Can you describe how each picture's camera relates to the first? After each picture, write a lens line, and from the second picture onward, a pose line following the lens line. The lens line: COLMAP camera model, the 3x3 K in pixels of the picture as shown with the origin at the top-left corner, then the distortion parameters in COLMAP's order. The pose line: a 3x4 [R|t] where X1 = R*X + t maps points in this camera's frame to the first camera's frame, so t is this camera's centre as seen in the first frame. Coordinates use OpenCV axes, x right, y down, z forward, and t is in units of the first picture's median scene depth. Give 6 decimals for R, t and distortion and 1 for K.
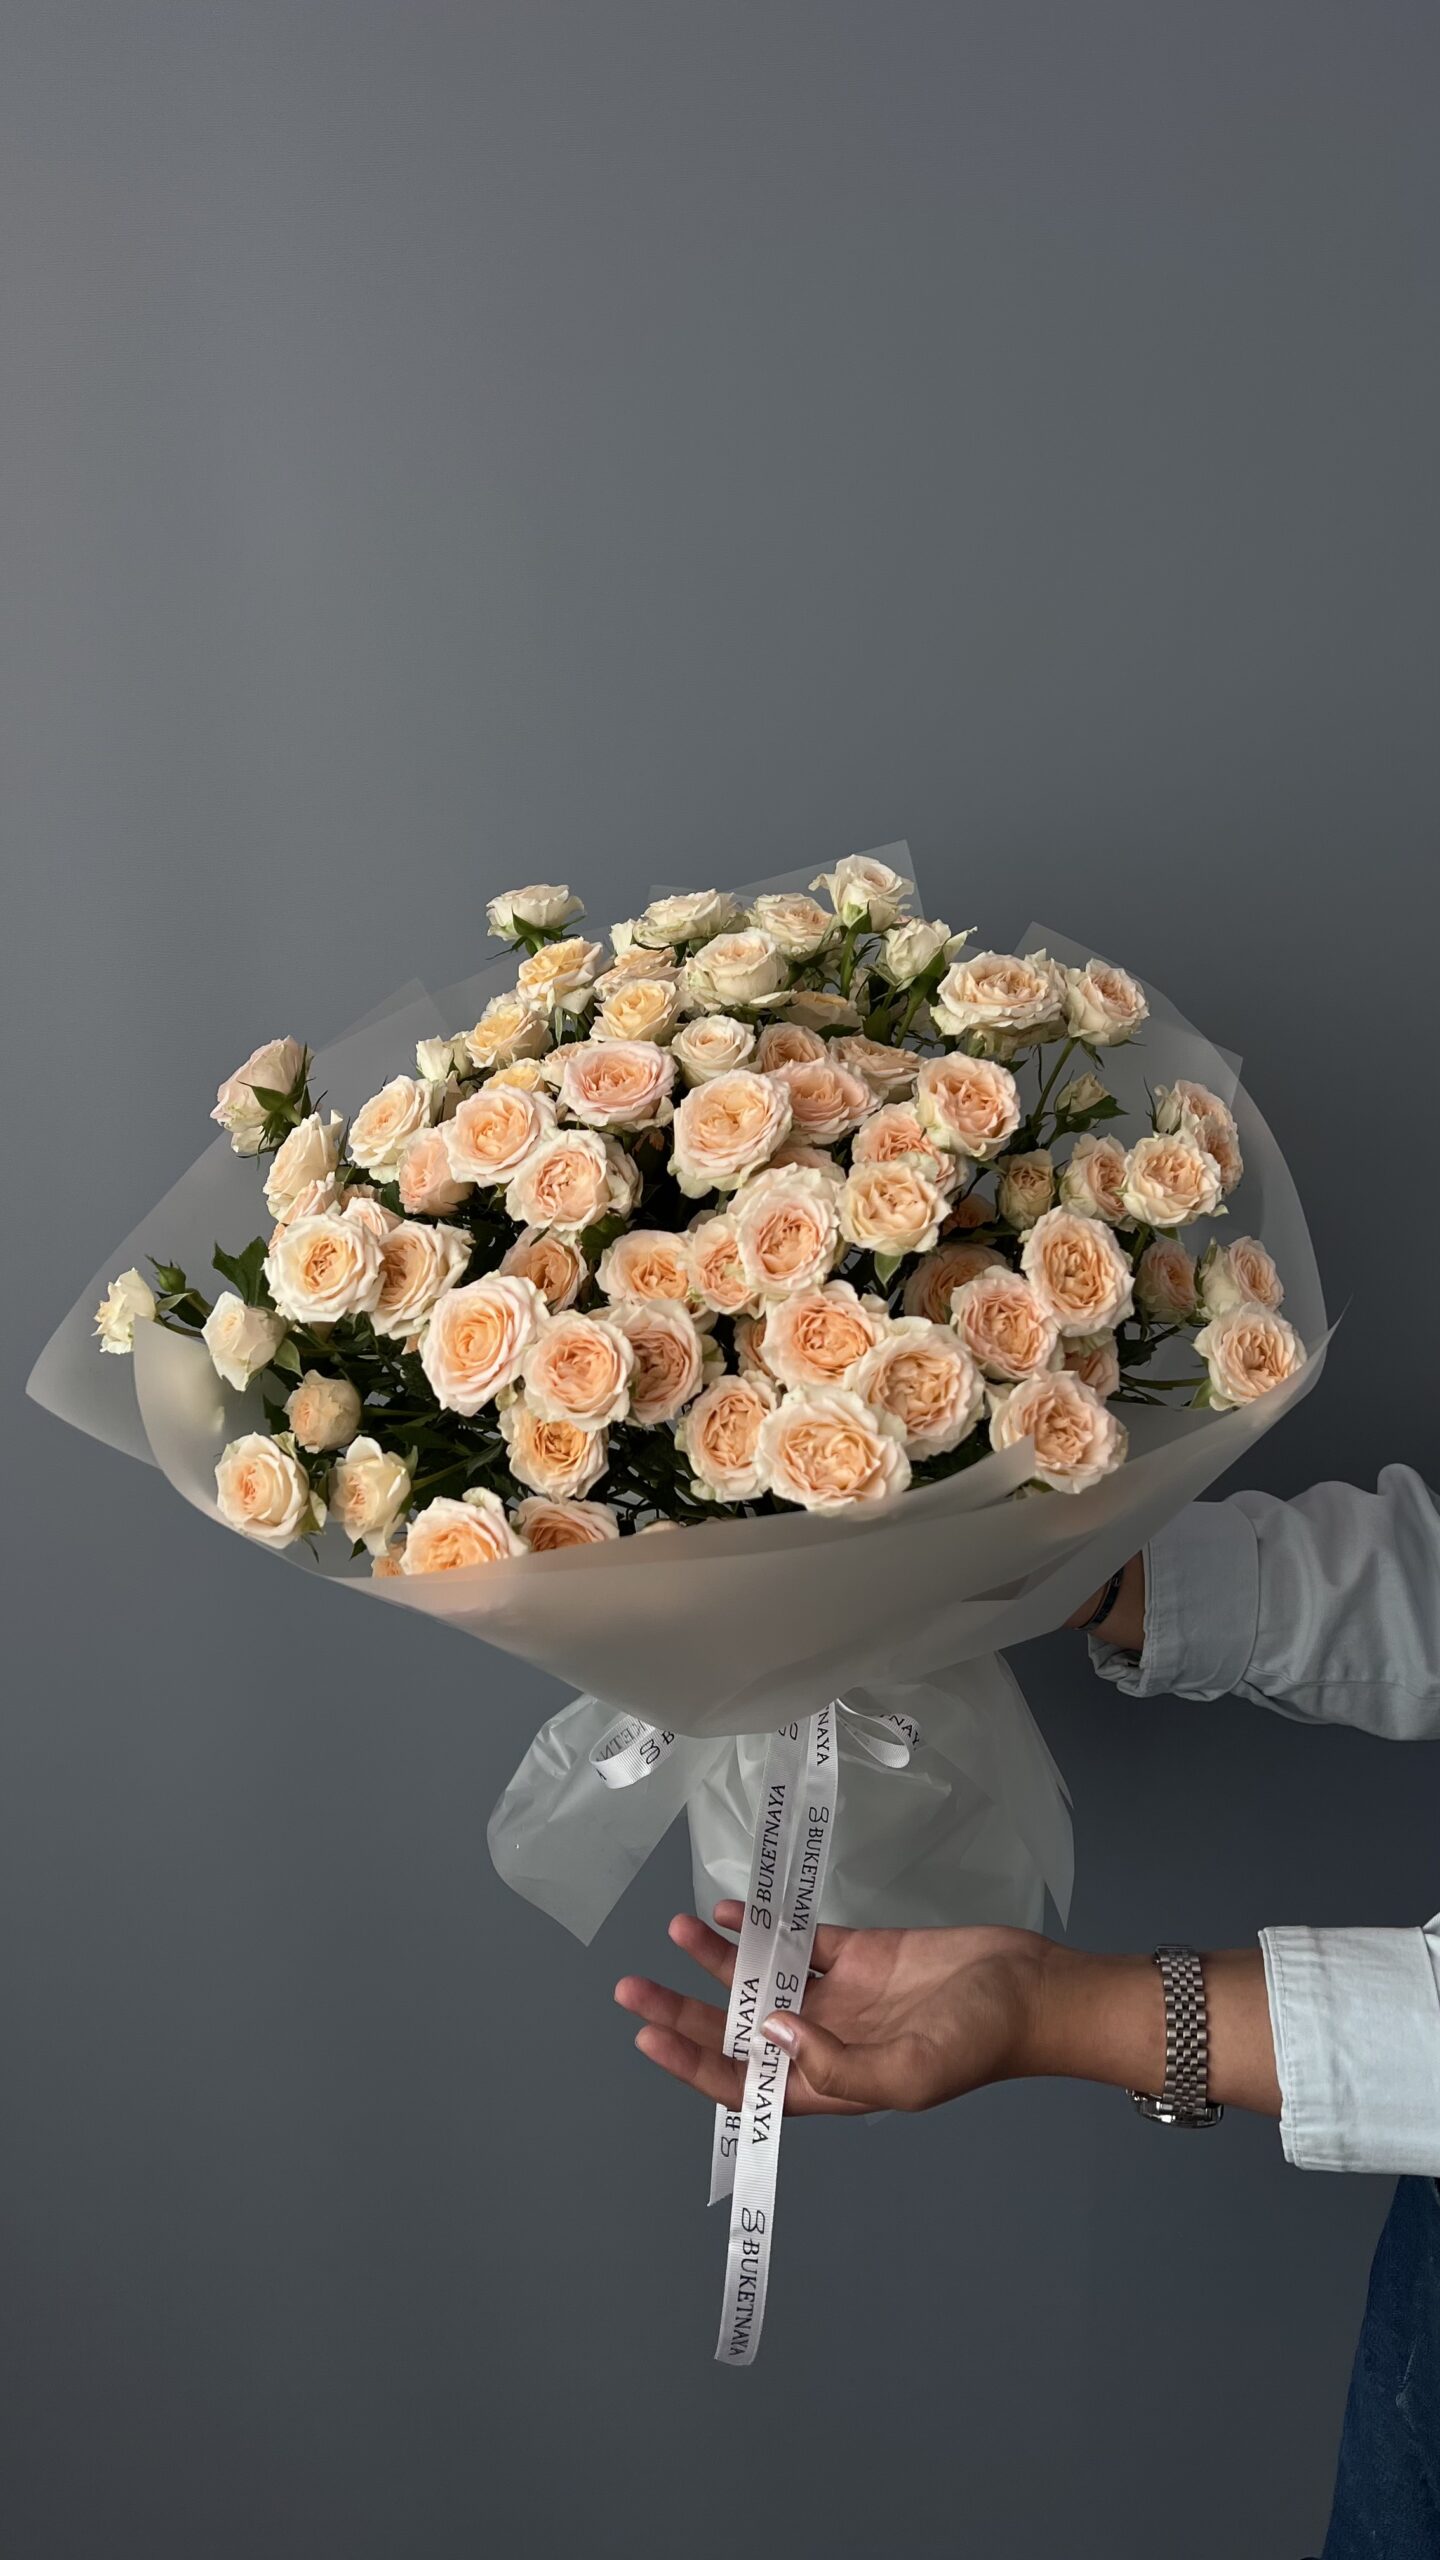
lens RADIAL K [[2080.5, 0, 720.0], [0, 2080.5, 1280.0], [0, 0, 1]] dist [0.335407, 0.000275]
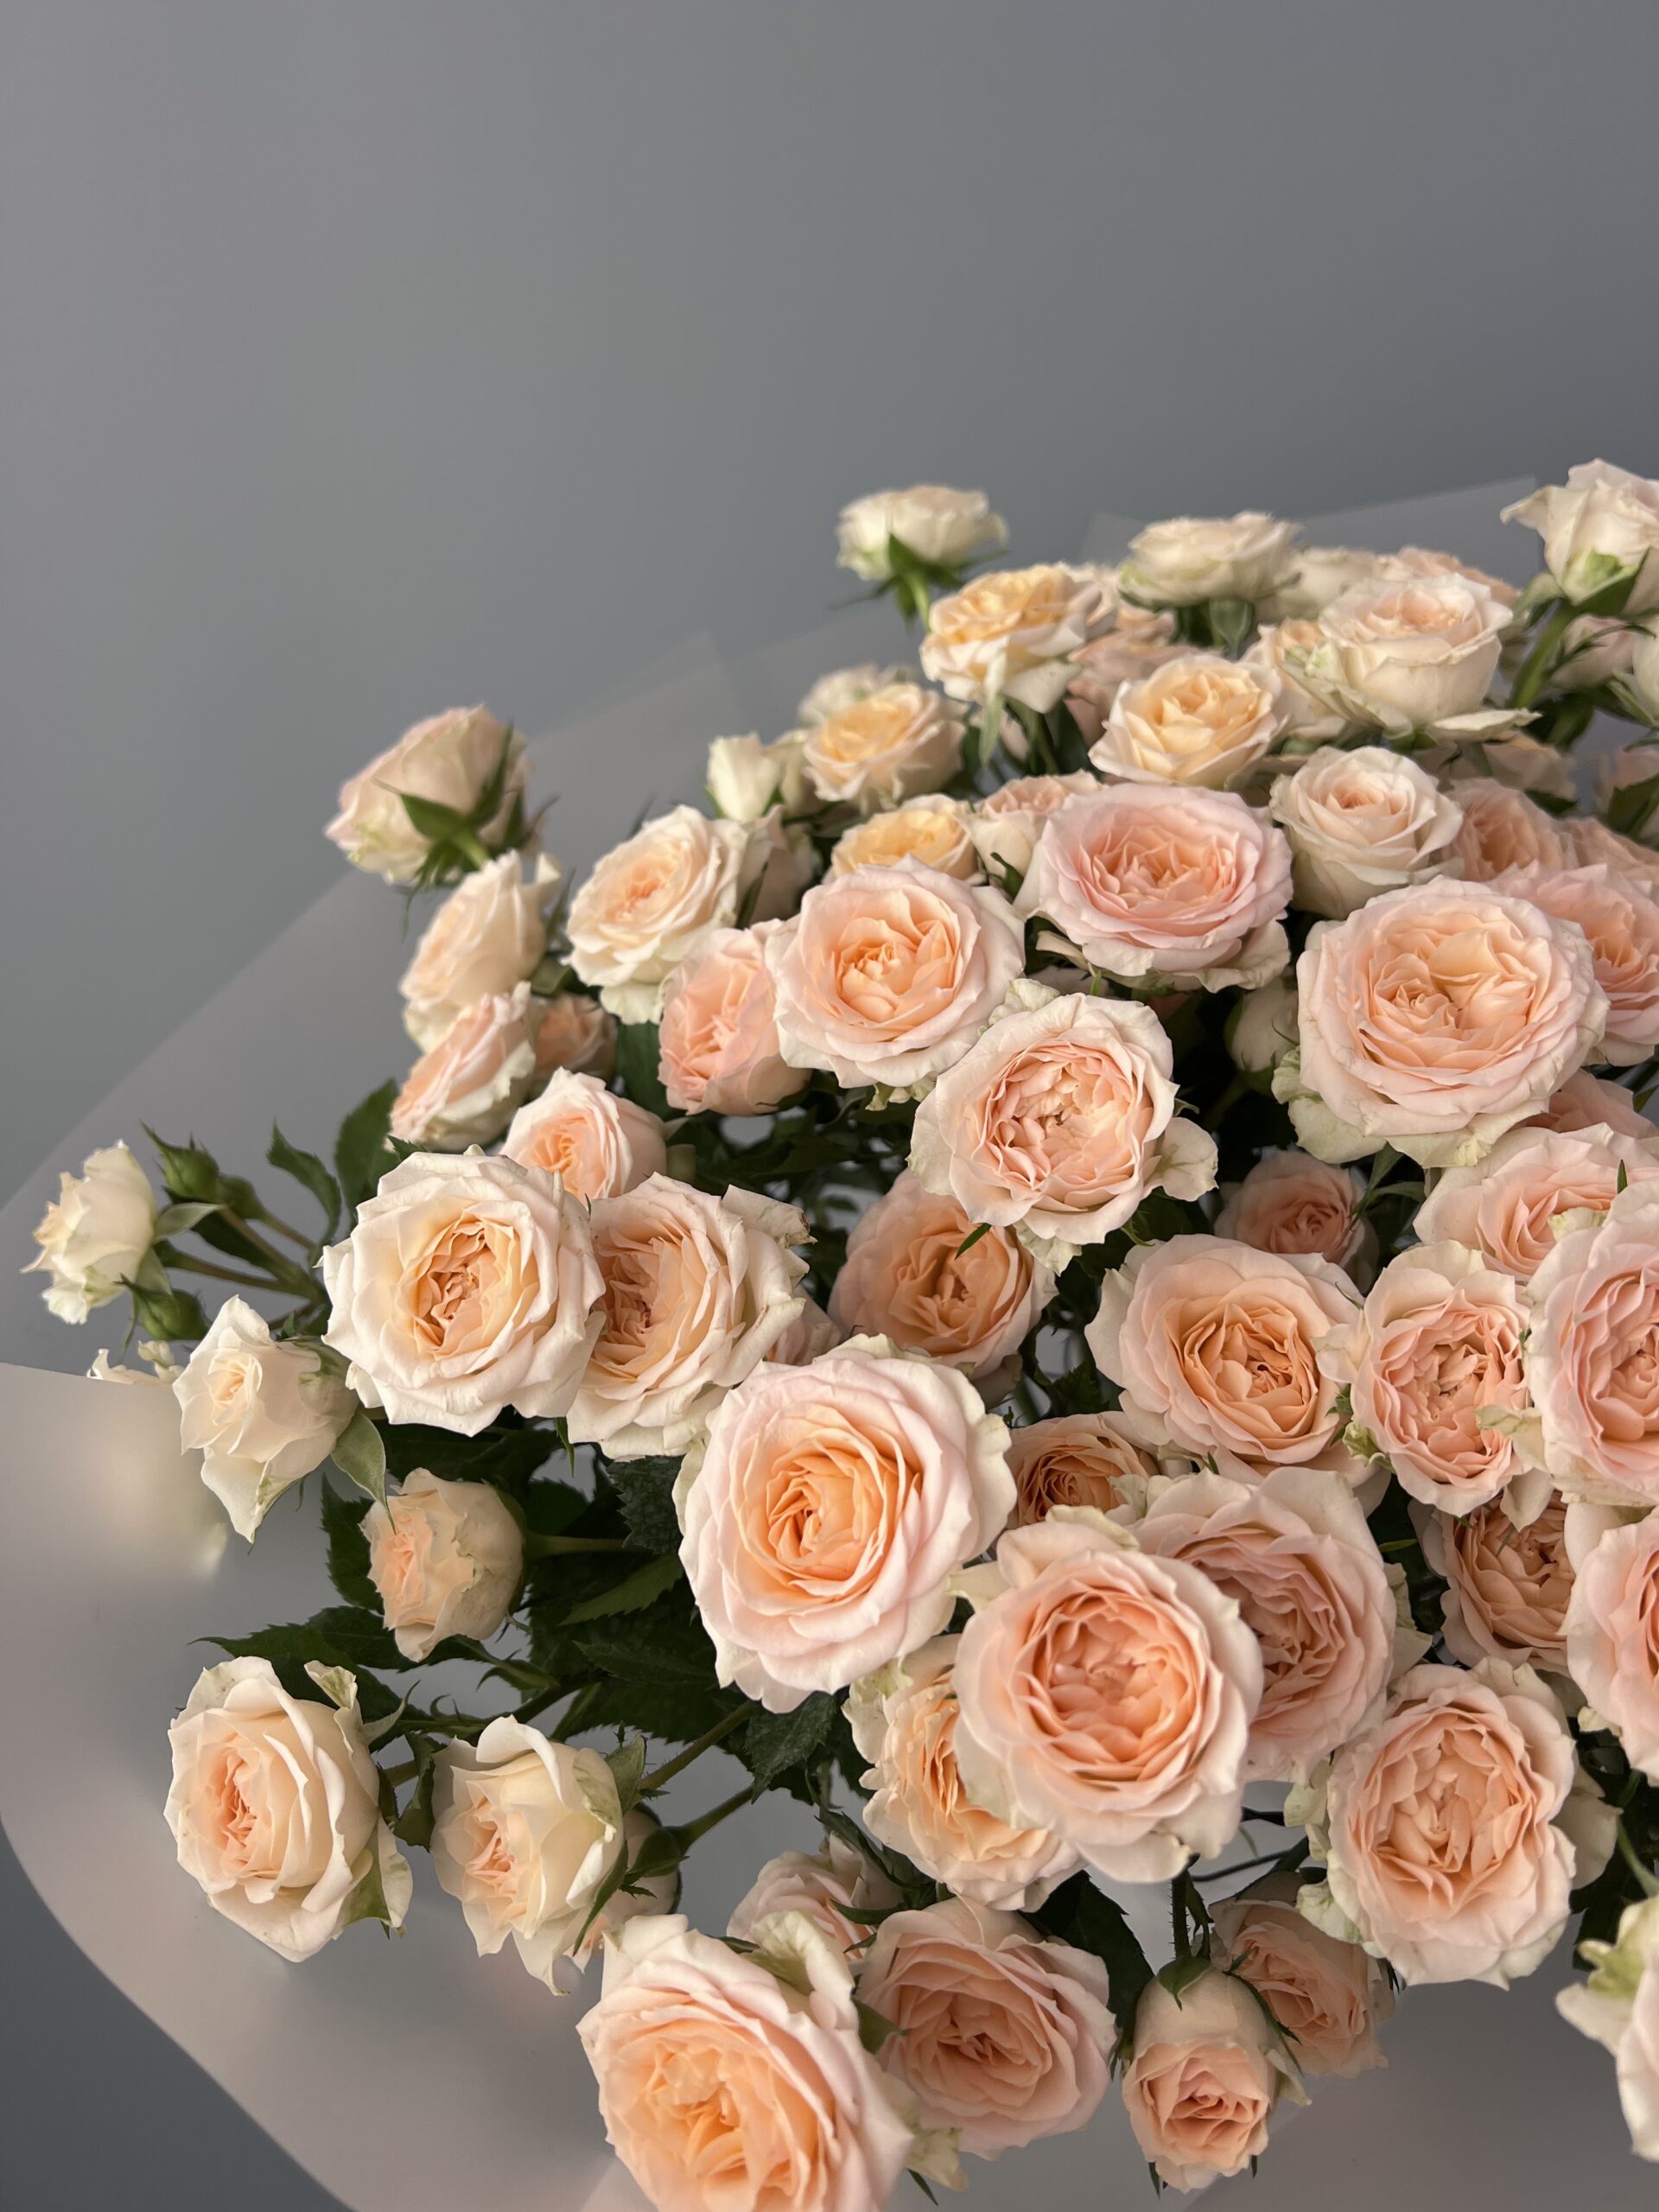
lens RADIAL K [[1651.9, 0, 829.5], [0, 1651.9, 1106.0], [0, 0, 1]] dist [0.037553, -0.001446]
pose [[0.993869, 0.109755, -0.013363, -0.109040], [-0.107955, 0.989400, 0.097122, -0.072011], [0.023881, -0.095083, 0.995183, 0.637770]]
